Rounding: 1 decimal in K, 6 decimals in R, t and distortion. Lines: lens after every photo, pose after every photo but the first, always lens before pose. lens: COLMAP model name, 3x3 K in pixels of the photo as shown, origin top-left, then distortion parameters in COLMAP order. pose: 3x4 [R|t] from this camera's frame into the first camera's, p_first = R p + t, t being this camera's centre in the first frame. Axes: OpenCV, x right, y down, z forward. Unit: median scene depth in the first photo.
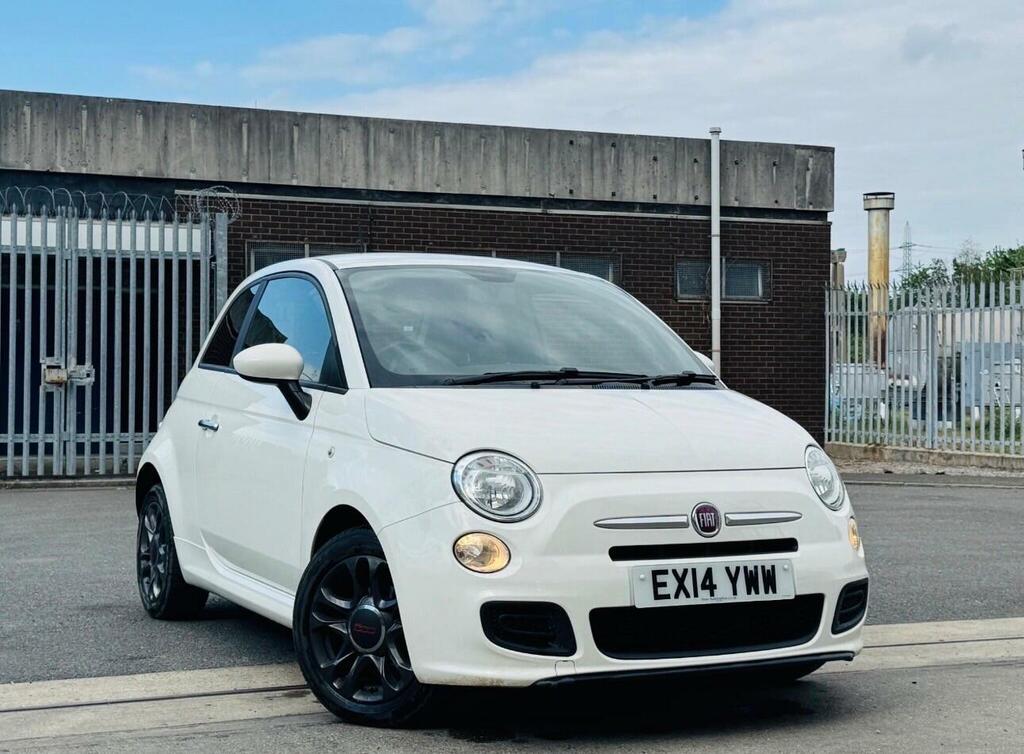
lens RADIAL K [[1510.3, 0, 512.8], [0, 1510.3, 341.1], [0, 0, 1]] dist [0.164780, -0.213516]
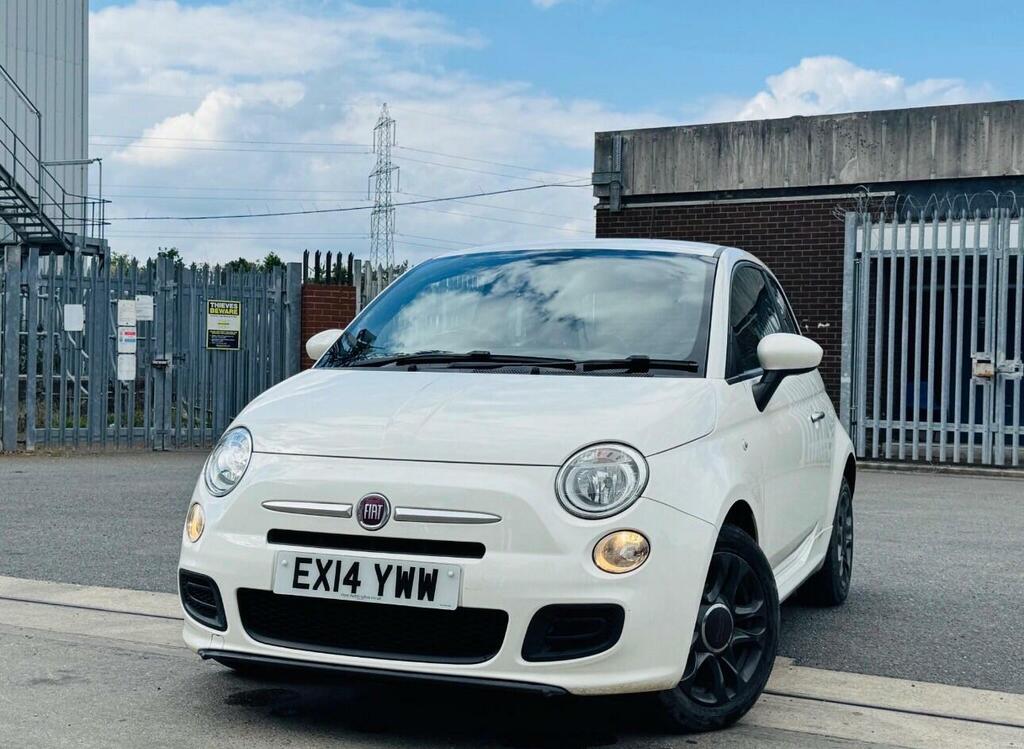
lens RADIAL K [[1356.4, 0, 512.0], [0, 1356.4, 374.5], [0, 0, 1]] dist [0.173913, -0.305334]
pose [[0.668087, 0.014211, -0.743947, 0.191555], [0.003270, 0.999752, 0.022035, 0.003846], [0.744076, -0.017154, 0.667875, 0.121840]]
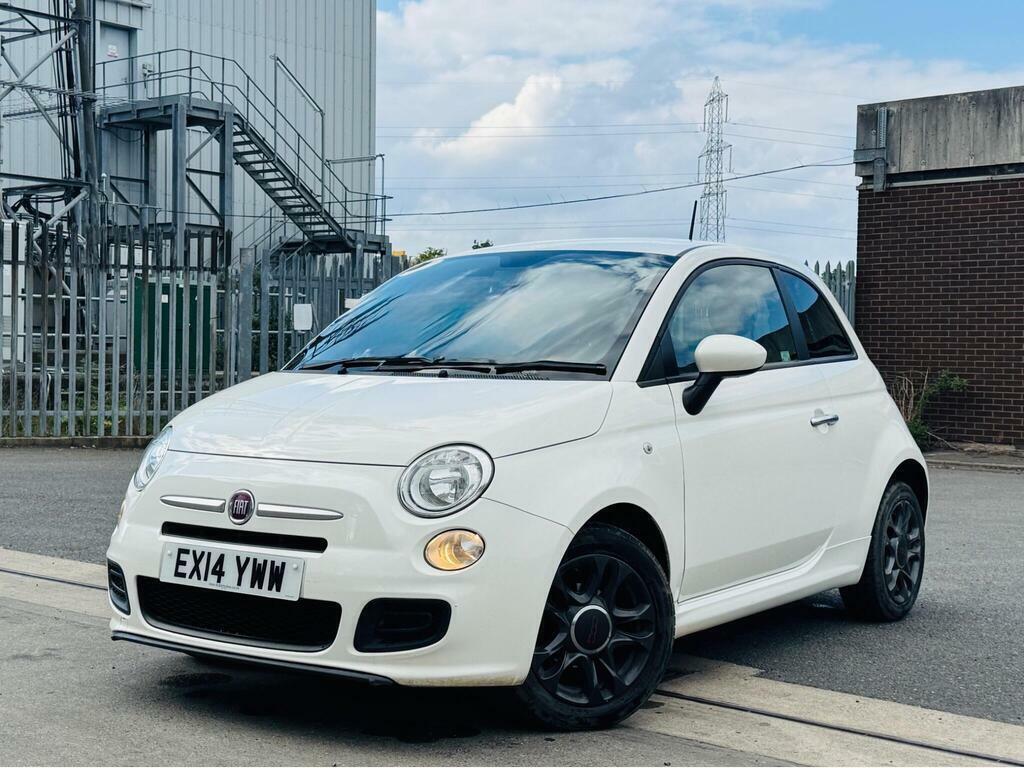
lens RADIAL K [[1463.6, 0, 508.6], [0, 1463.6, 373.0], [0, 0, 1]] dist [0.144723, -0.119225]
pose [[0.478372, 0.014333, -0.878040, 0.250825], [0.009819, 0.999717, 0.021669, 0.002818], [0.878102, -0.018988, 0.478096, 0.166713]]
